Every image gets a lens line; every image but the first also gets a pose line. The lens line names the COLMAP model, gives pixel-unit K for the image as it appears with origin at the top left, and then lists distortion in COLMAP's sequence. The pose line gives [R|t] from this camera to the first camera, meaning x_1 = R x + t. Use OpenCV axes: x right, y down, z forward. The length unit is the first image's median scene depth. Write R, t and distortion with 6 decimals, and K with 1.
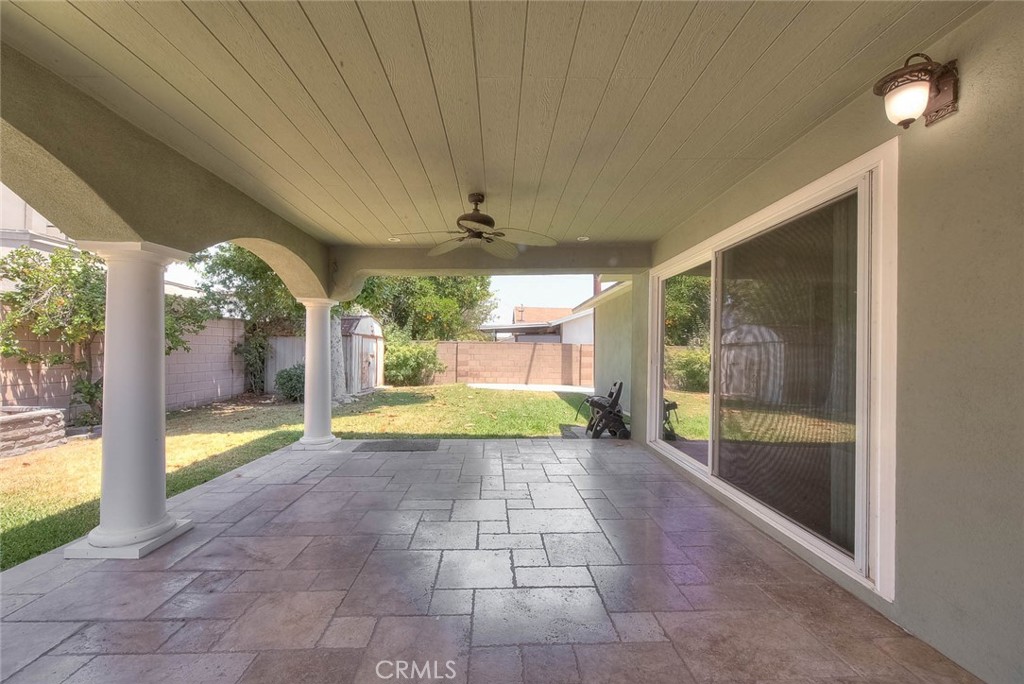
lens RADIAL K [[411.1, 0, 513.3], [0, 411.1, 346.0], [0, 0, 1]] dist [0.000070, -0.002626]
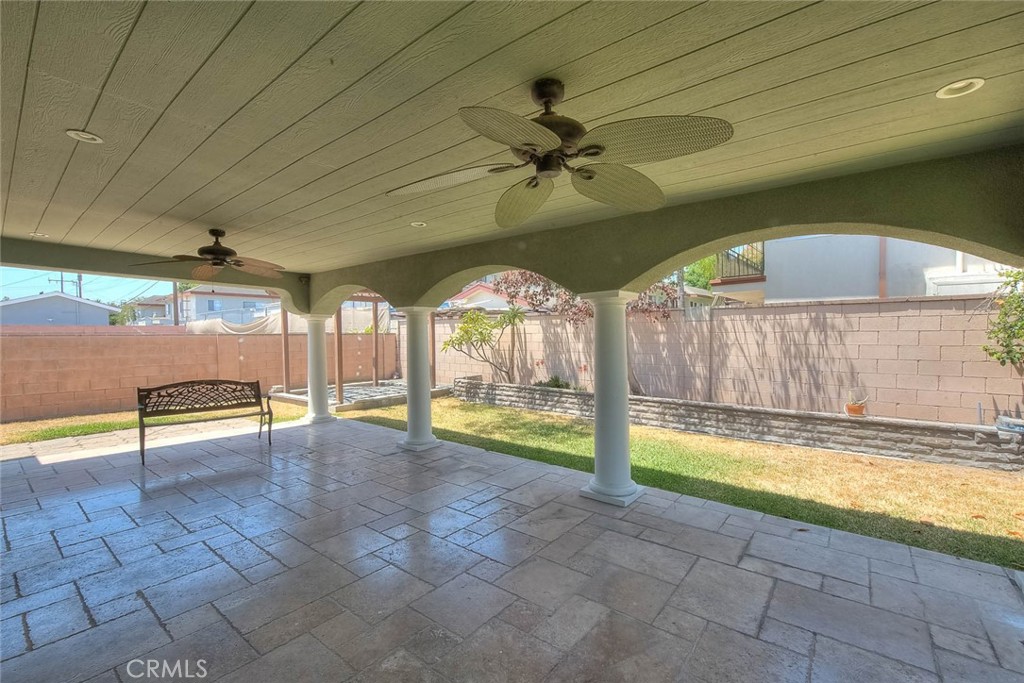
lens RADIAL K [[411.1, 0, 515.2], [0, 411.1, 342.4], [0, 0, 1]] dist [0.000070, -0.002626]
pose [[-0.622902, 0.007585, -0.782263, 0.268020], [0.001022, 0.999960, 0.008882, -0.047840], [0.782299, 0.004733, -0.622885, 1.010412]]
